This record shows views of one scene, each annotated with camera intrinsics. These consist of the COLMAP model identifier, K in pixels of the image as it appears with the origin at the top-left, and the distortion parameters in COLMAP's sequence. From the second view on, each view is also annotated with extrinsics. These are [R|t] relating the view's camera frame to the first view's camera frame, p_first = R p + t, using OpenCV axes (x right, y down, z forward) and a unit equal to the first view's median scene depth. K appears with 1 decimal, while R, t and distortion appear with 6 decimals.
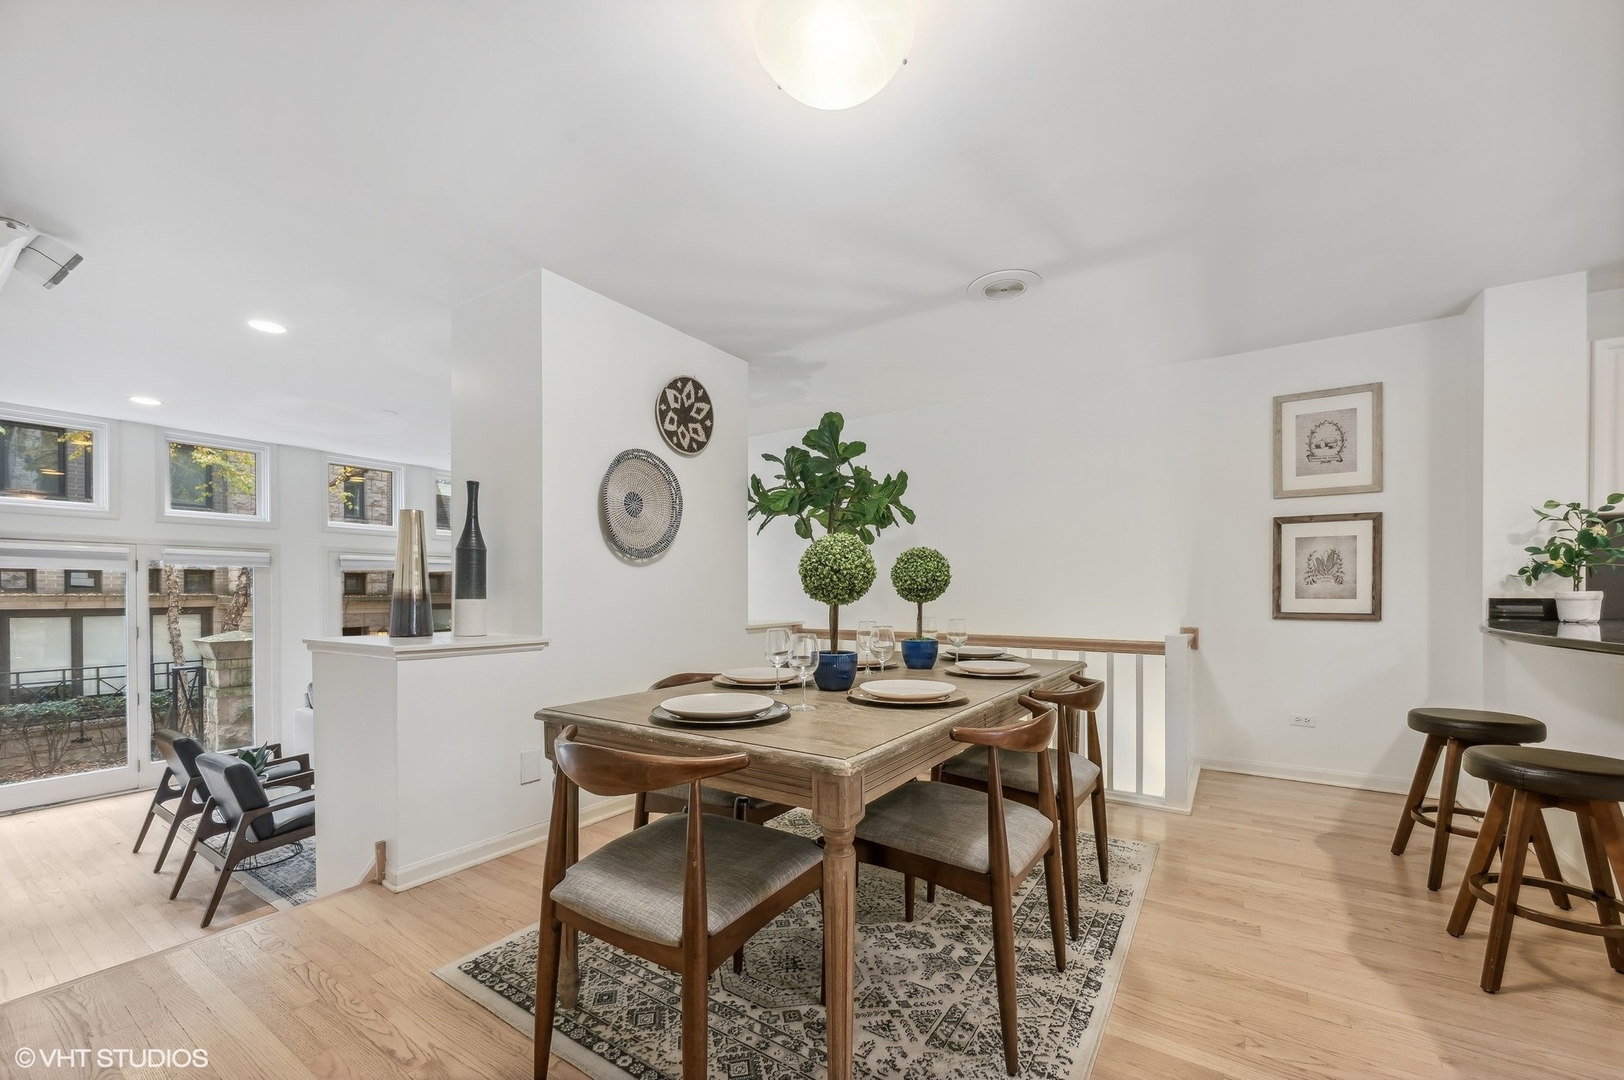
lens RADIAL K [[649.3, 0, 816.1], [0, 649.3, 594.3], [0, 0, 1]] dist [-0.001440, -0.000136]
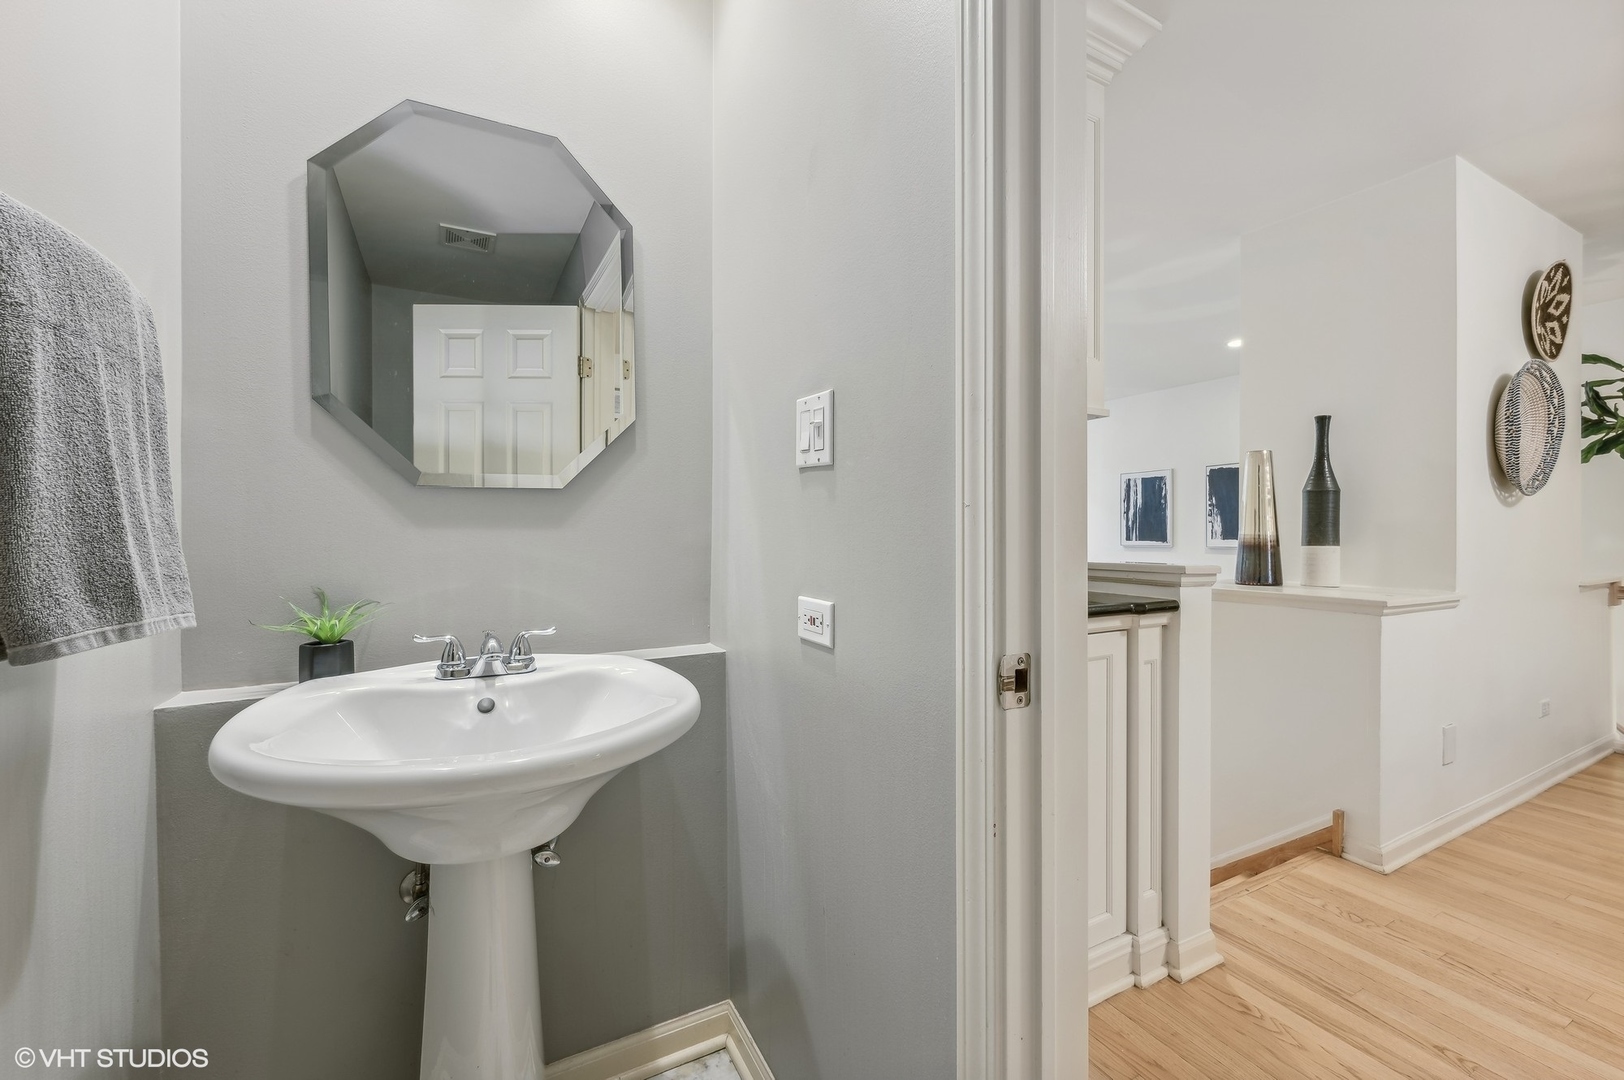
lens RADIAL K [[649.3, 0, 811.9], [0, 649.3, 535.5], [0, 0, 1]] dist [-0.001440, -0.000136]
pose [[0.883868, 0.000876, -0.467736, -0.625046], [0.001597, 0.999987, 0.004891, -0.010476], [0.467734, -0.005070, 0.883855, -0.112874]]
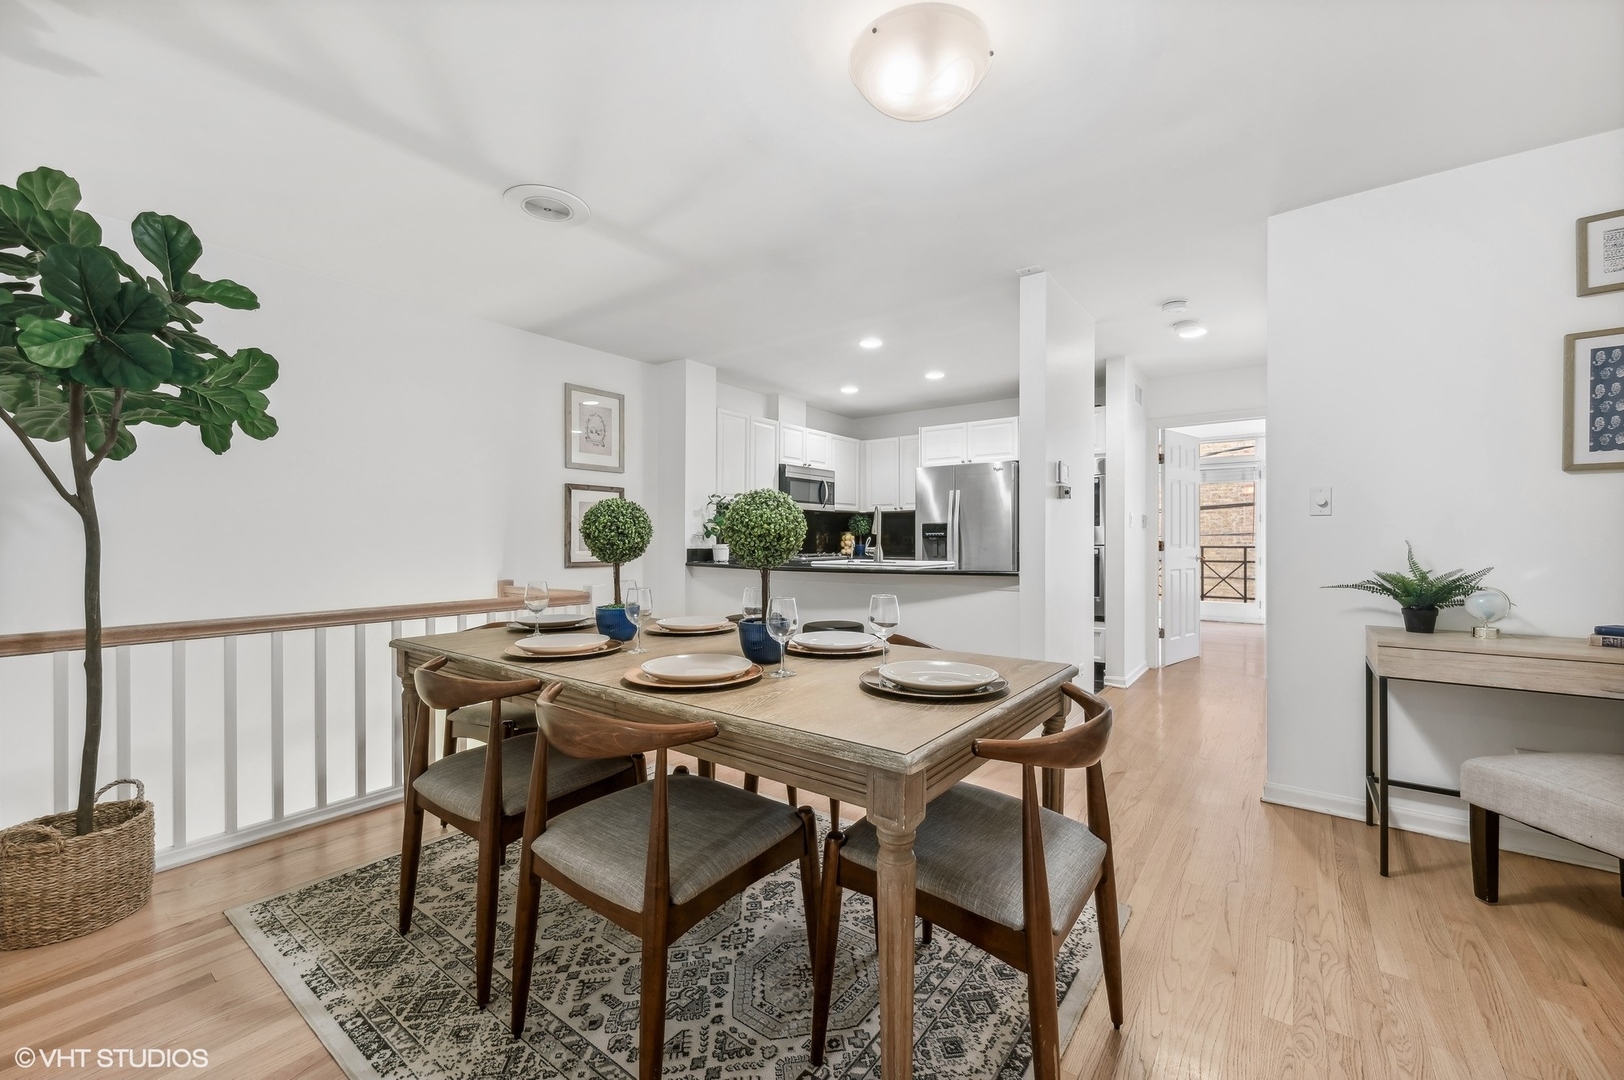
lens RADIAL K [[649.3, 0, 813.6], [0, 649.3, 541.2], [0, 0, 1]] dist [-0.001440, -0.000136]
pose [[0.057594, -0.003446, 0.998334, -0.496094], [0.002292, 0.999992, 0.003319, -0.015132], [-0.998337, 0.002097, 0.057602, 0.502921]]
